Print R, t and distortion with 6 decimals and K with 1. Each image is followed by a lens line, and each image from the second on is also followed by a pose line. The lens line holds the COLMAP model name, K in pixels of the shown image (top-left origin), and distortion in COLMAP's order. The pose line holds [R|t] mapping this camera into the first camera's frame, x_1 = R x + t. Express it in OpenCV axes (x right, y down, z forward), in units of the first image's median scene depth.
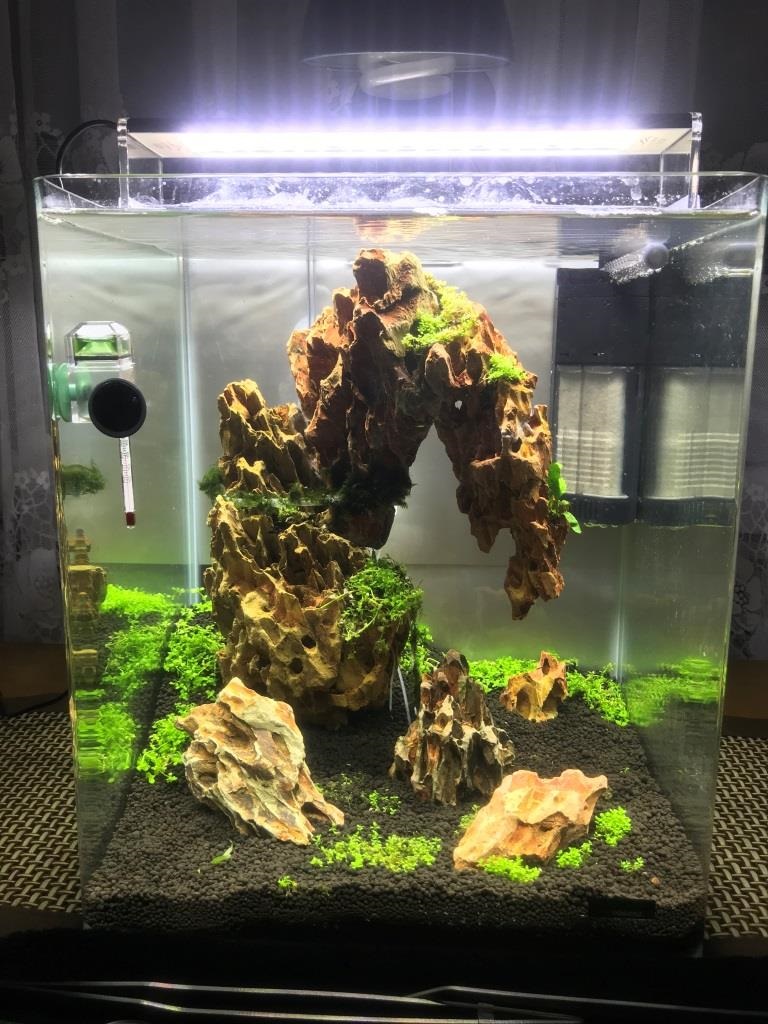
lens RADIAL K [[827.0, 0, 389.2], [0, 827.0, 511.7], [0, 0, 1]] dist [0.007924, -0.015286]
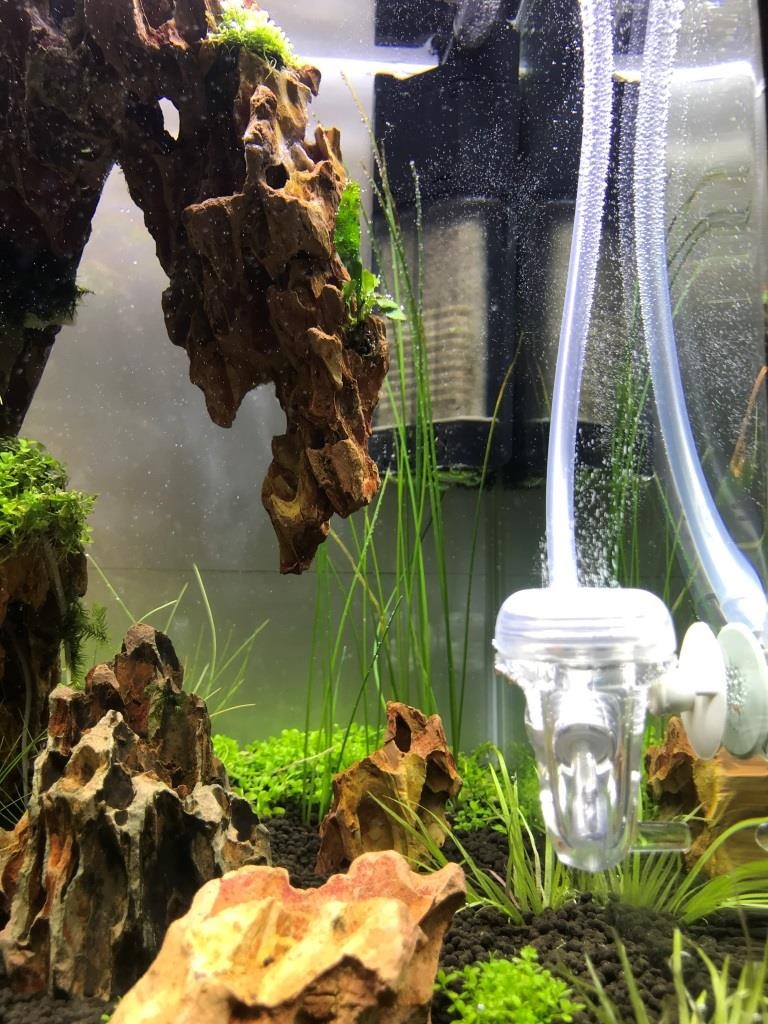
lens RADIAL K [[828.5, 0, 388.0], [0, 828.5, 539.9], [0, 0, 1]] dist [0.032785, 0.002018]
pose [[0.987614, 0.025061, 0.154890, 0.144195], [0.015732, 0.966371, -0.256671, 0.251450], [-0.156113, 0.255929, 0.954007, 0.557084]]
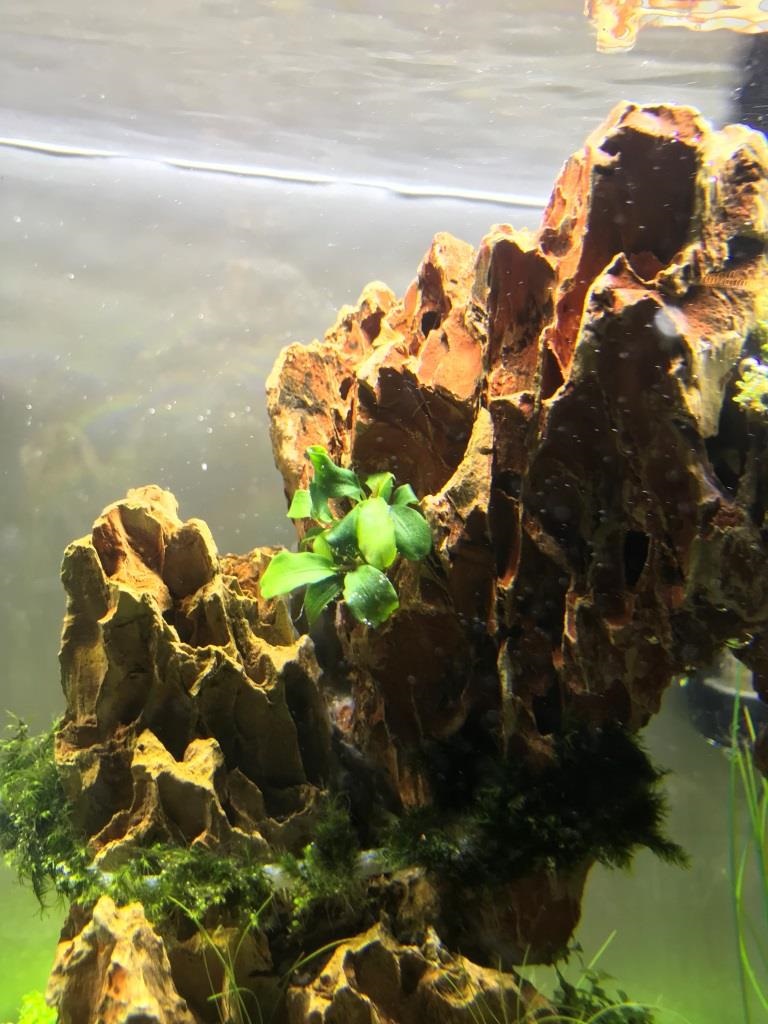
lens RADIAL K [[837.9, 0, 278.0], [0, 837.9, 463.2], [0, 0, 1]] dist [0.023104, -0.000121]
pose [[0.923497, -0.019753, 0.383096, -0.268498], [0.045644, 0.997237, -0.058610, -0.156807], [-0.380880, 0.071612, 0.921847, 0.718665]]
